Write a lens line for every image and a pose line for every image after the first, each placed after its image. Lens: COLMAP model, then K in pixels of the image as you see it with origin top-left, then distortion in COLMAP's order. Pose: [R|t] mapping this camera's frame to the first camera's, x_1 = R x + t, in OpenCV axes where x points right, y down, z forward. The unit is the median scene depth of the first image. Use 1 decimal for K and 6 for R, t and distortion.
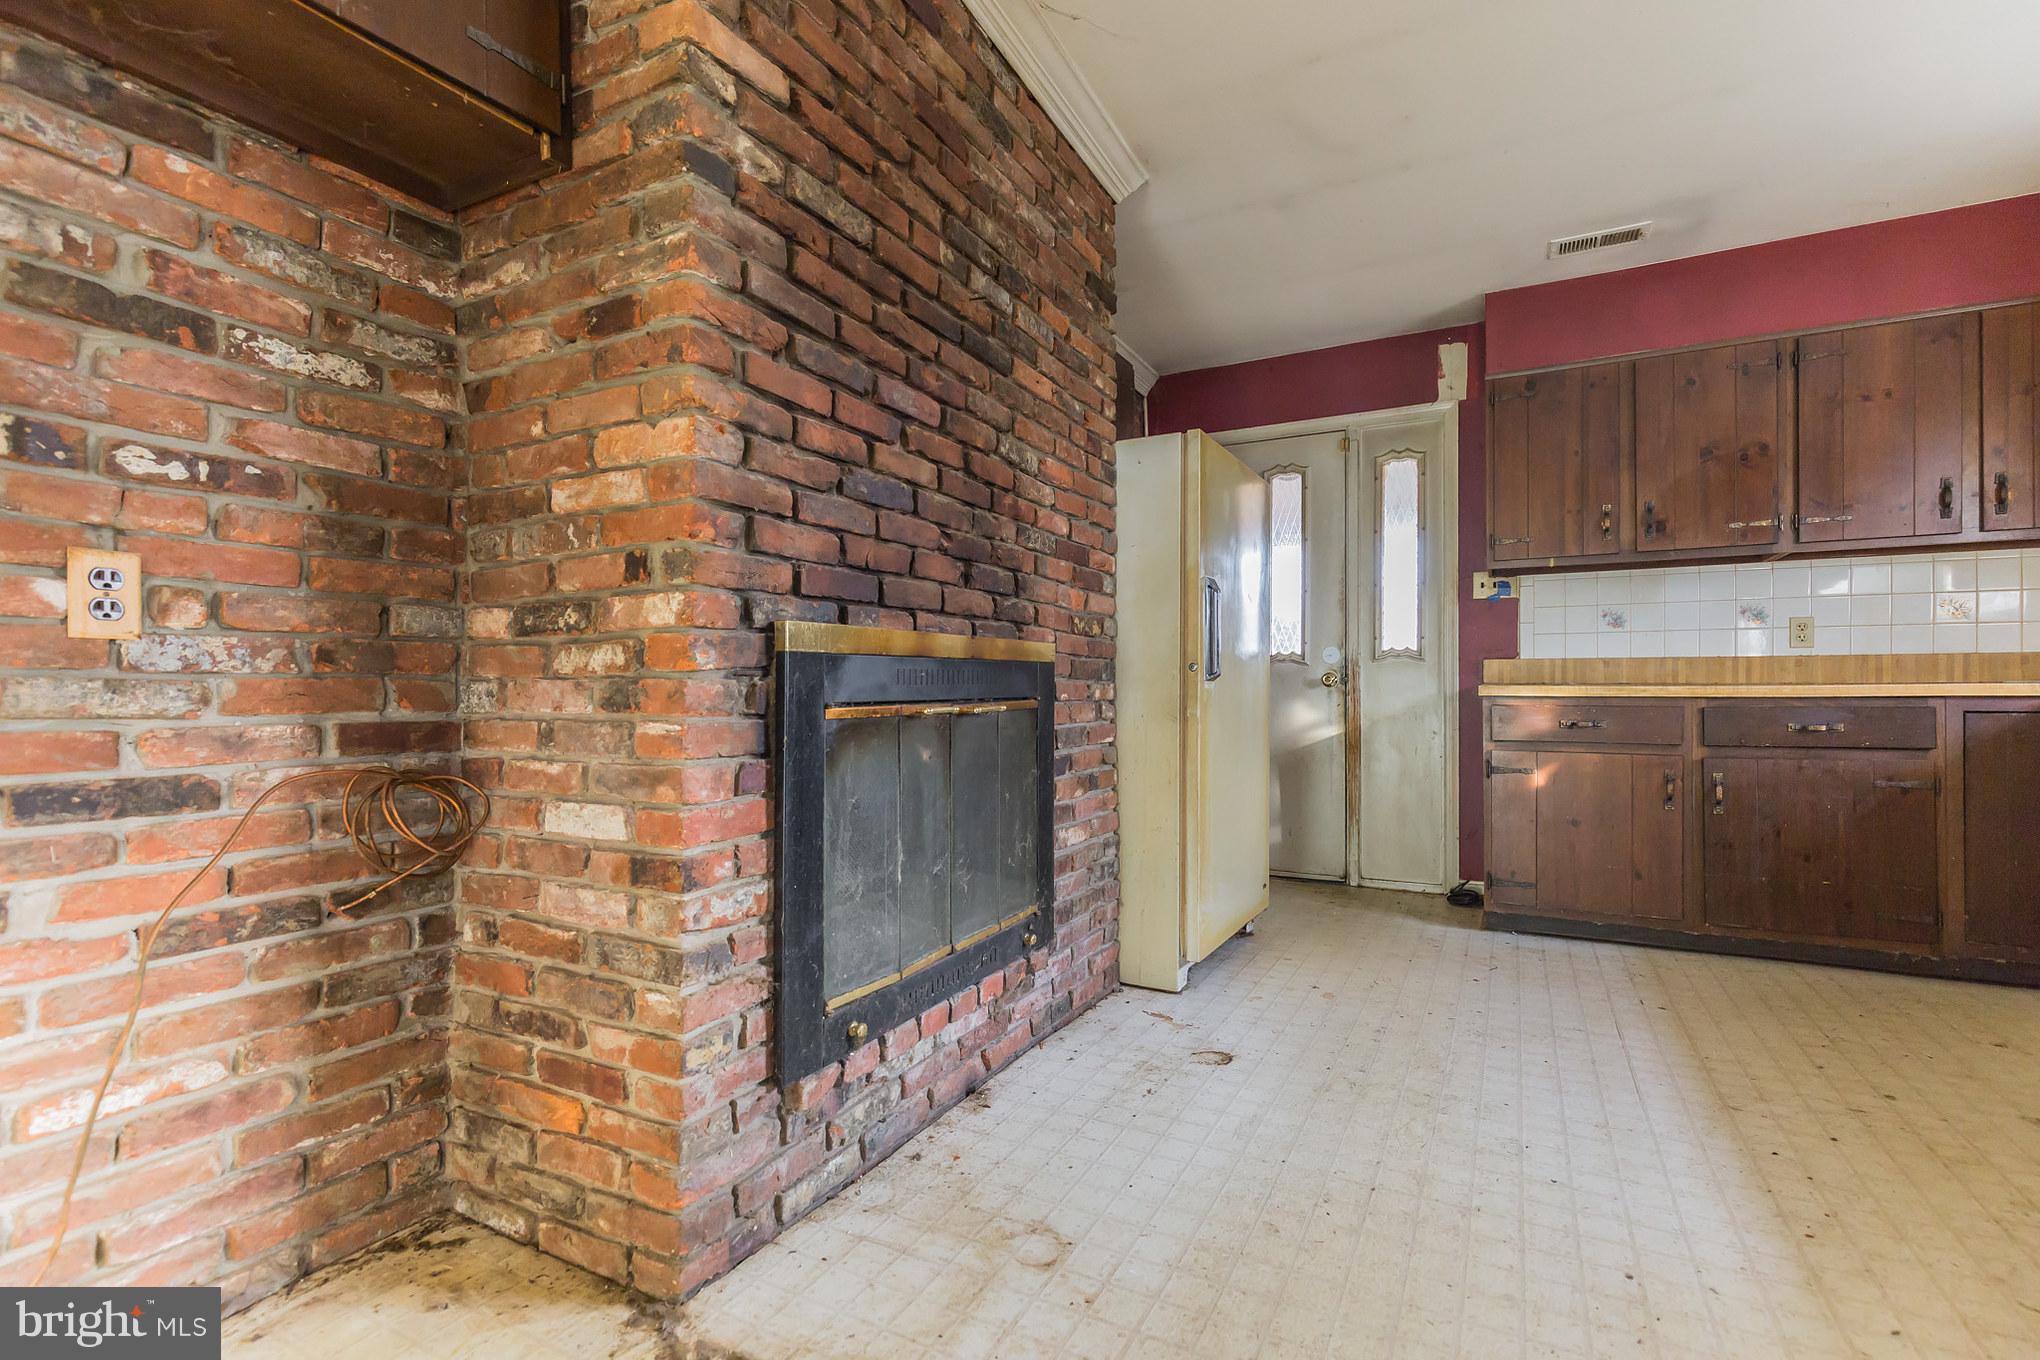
lens RADIAL K [[913.2, 0, 1023.1], [0, 913.2, 688.4], [0, 0, 1]] dist [-0.000040, -0.000056]
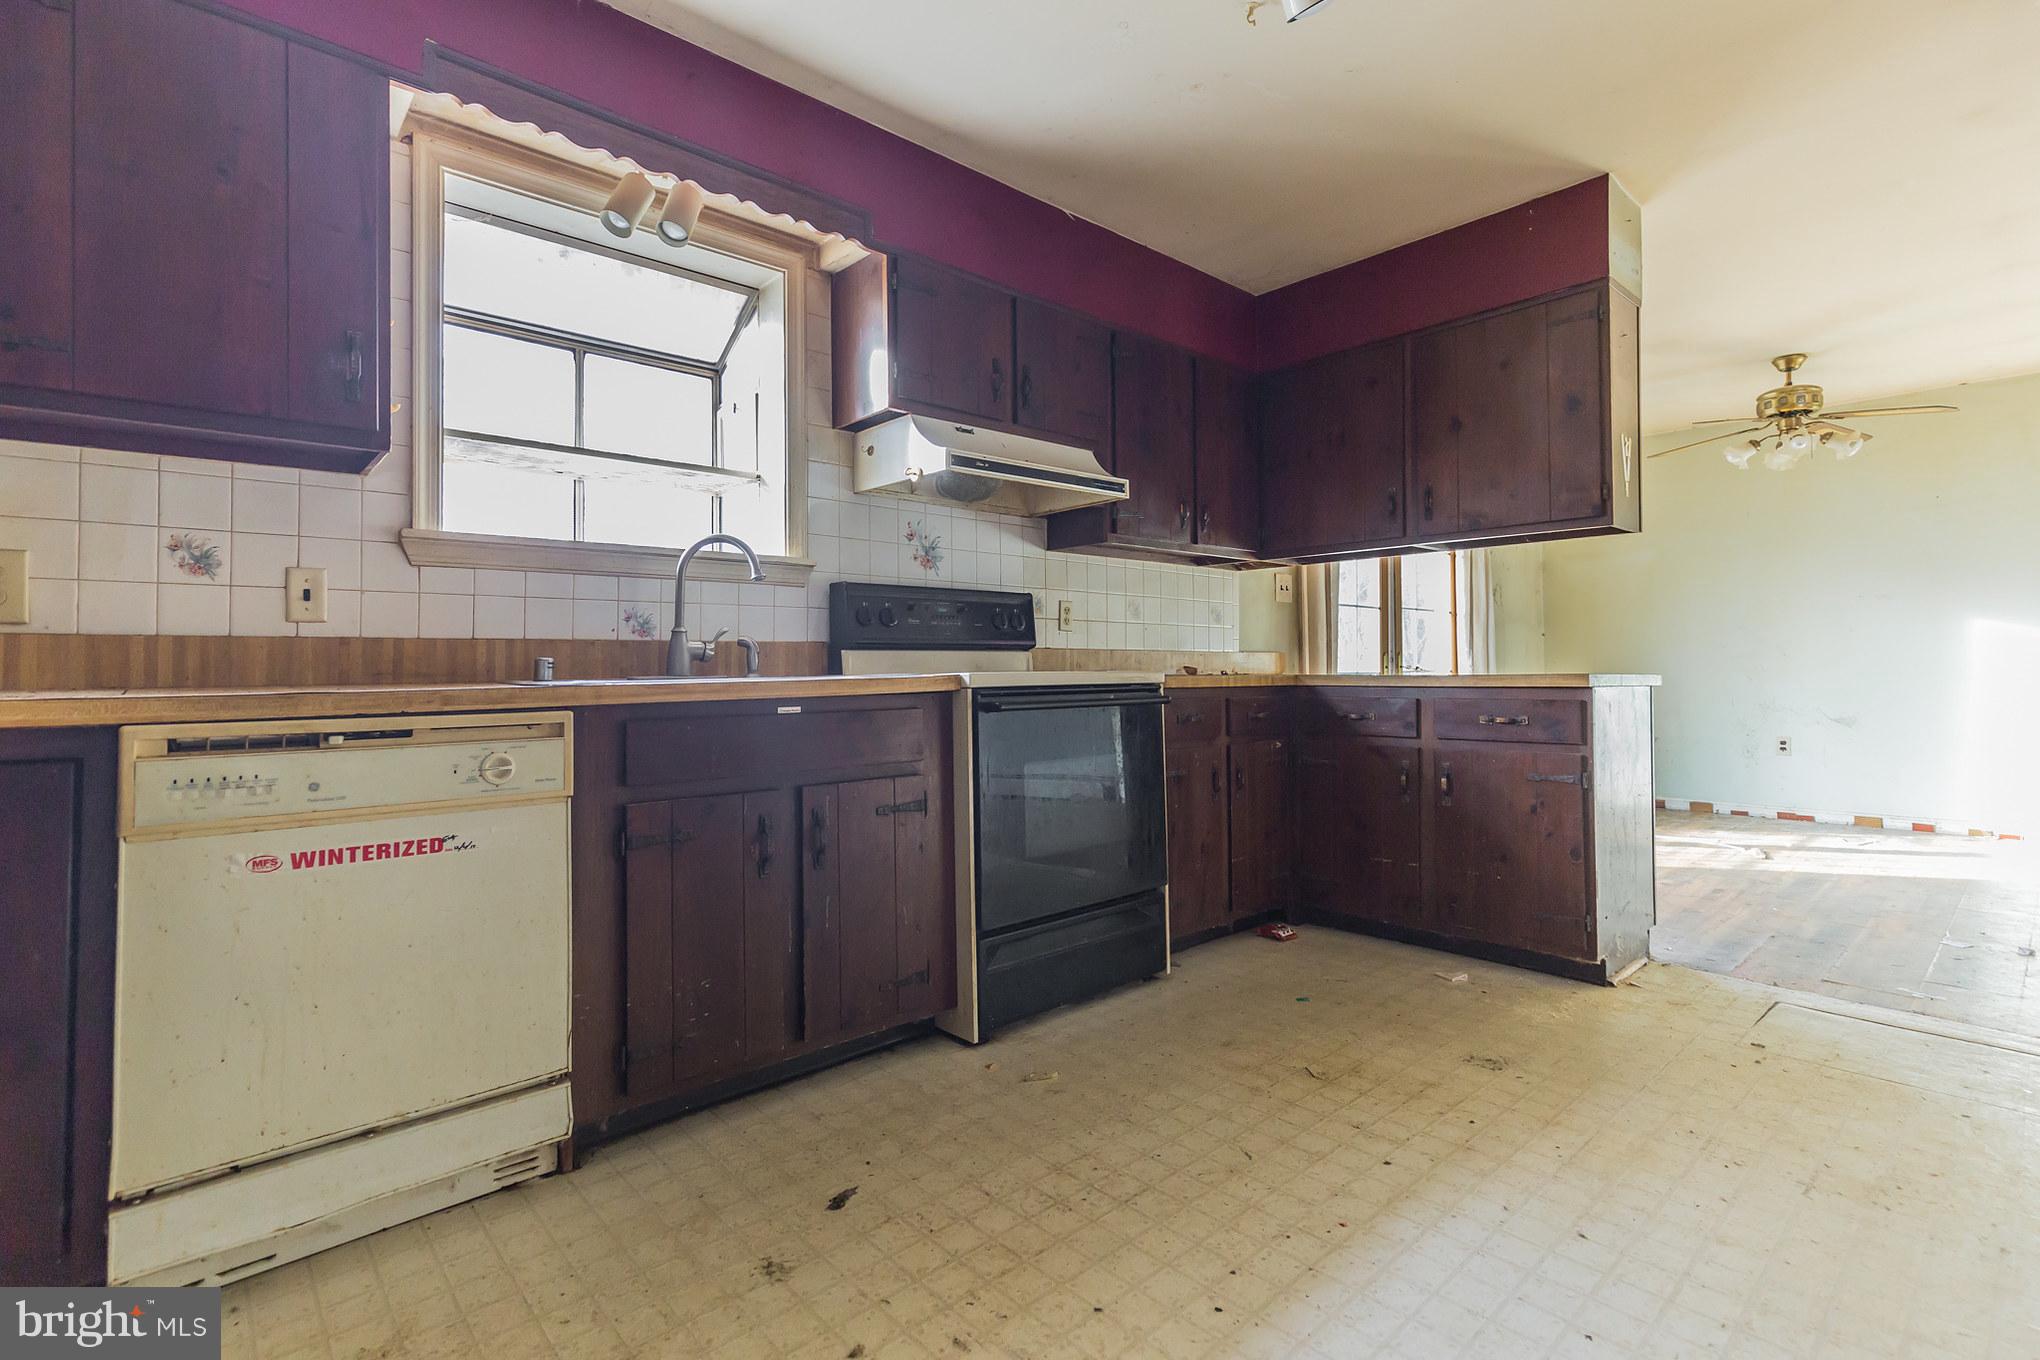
lens RADIAL K [[913.1, 0, 1008.4], [0, 913.1, 645.8], [0, 0, 1]] dist [0.002854, 0.000072]
pose [[-0.934074, 0.019501, 0.356547, 0.409906], [0.010481, 0.999575, -0.027212, -0.014021], [-0.356926, -0.021681, -0.933881, 1.039734]]
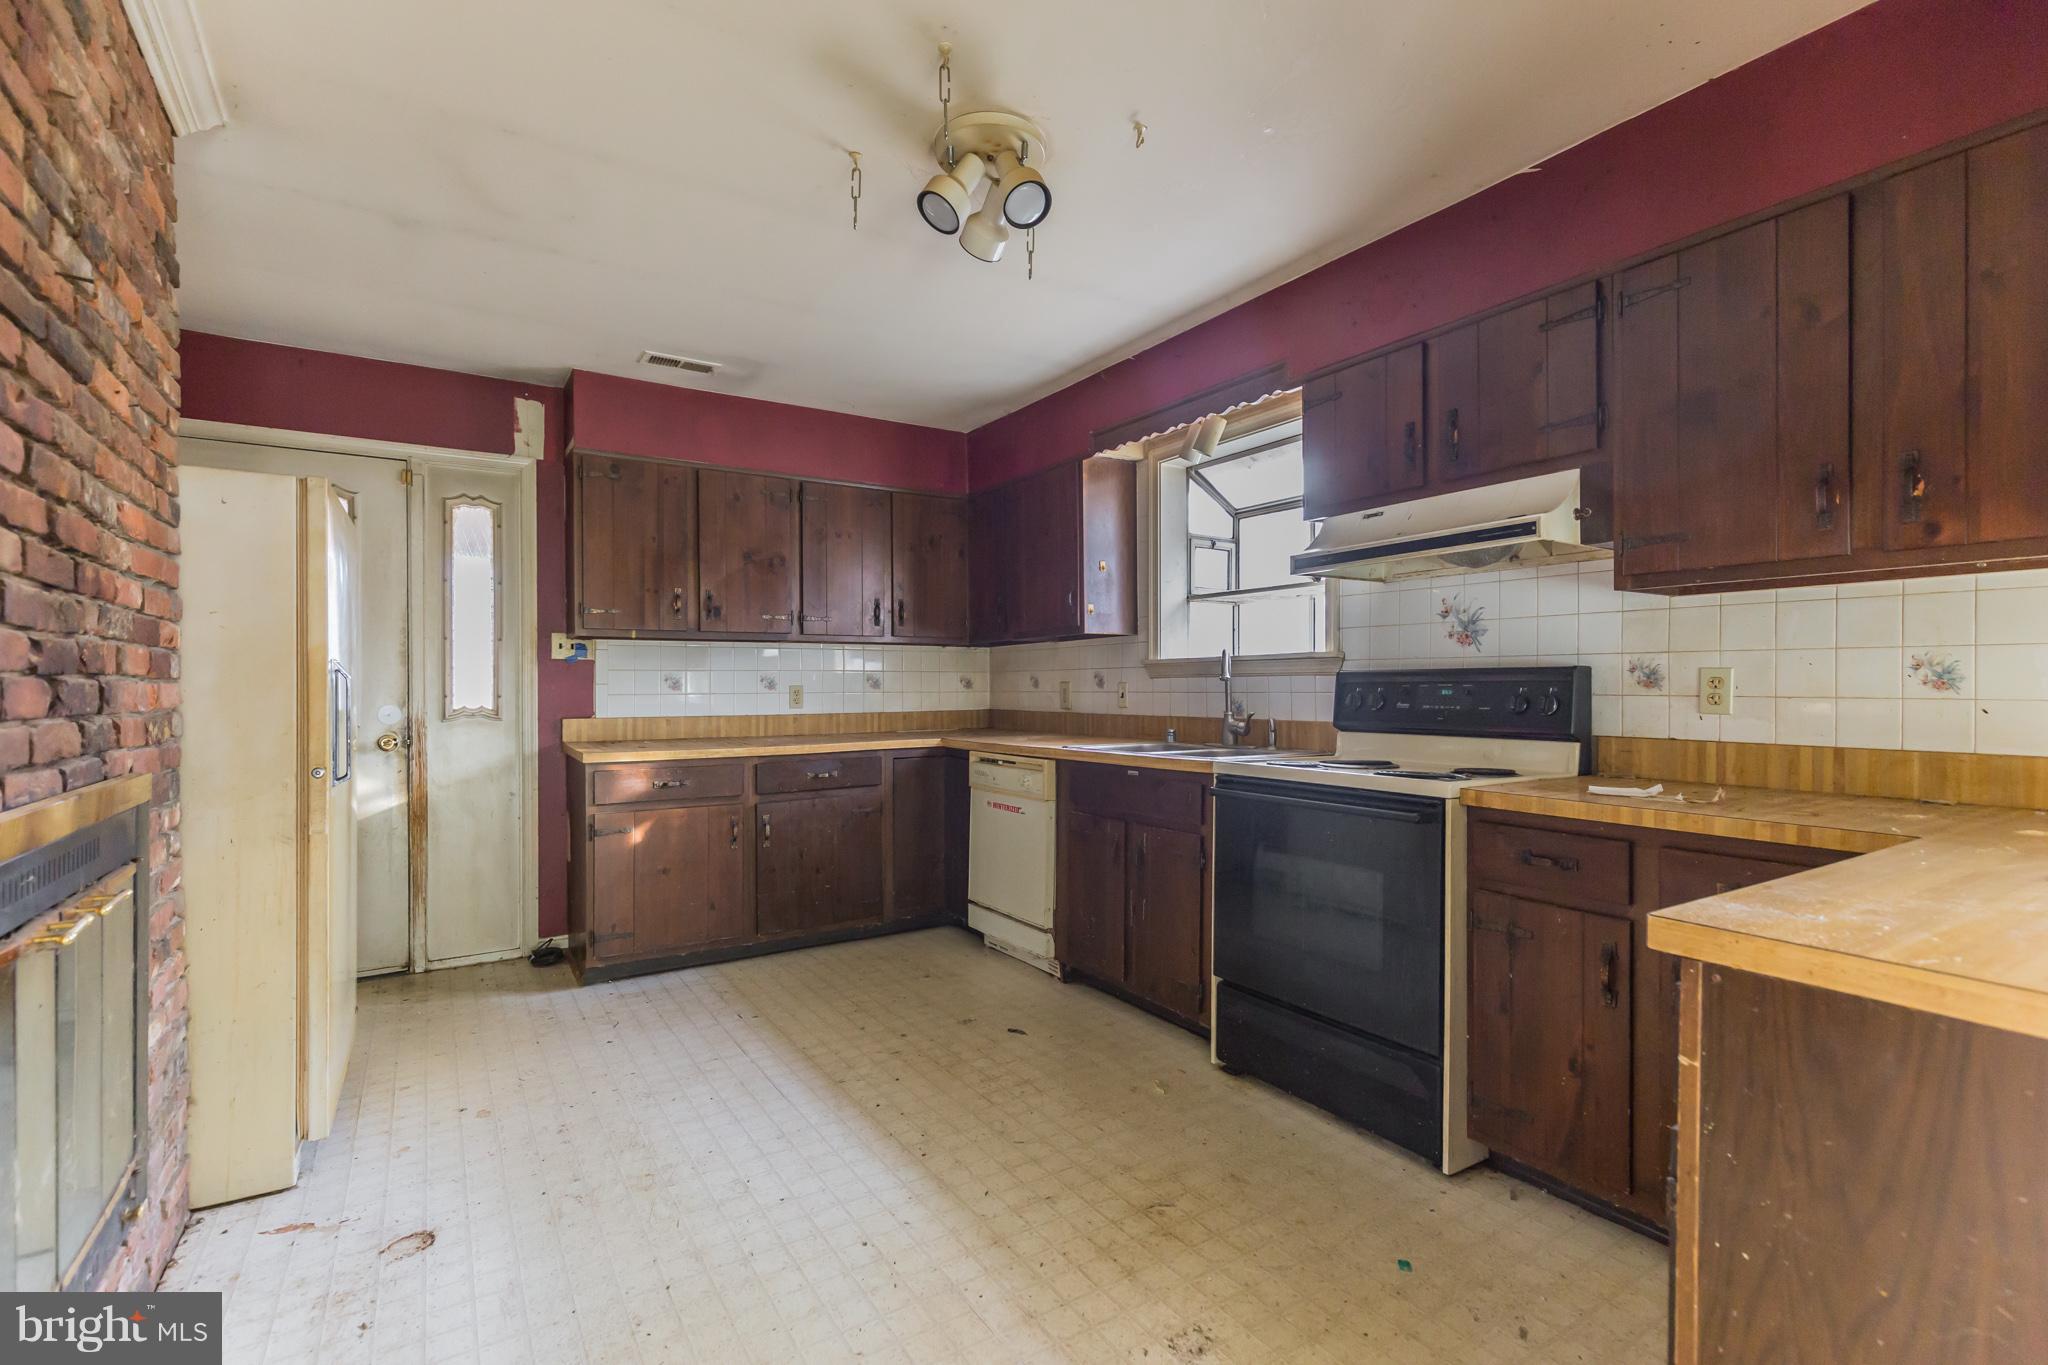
lens RADIAL K [[930.0, 0, 1024.0], [0, 930.0, 682.5], [0, 0, 1]] dist [0.000389, 0.000044]
pose [[0.486400, 0.002495, 0.873733, -0.201401], [0.001020, 0.999994, -0.003423, -0.087957], [-0.873735, 0.002556, 0.486395, 0.050438]]
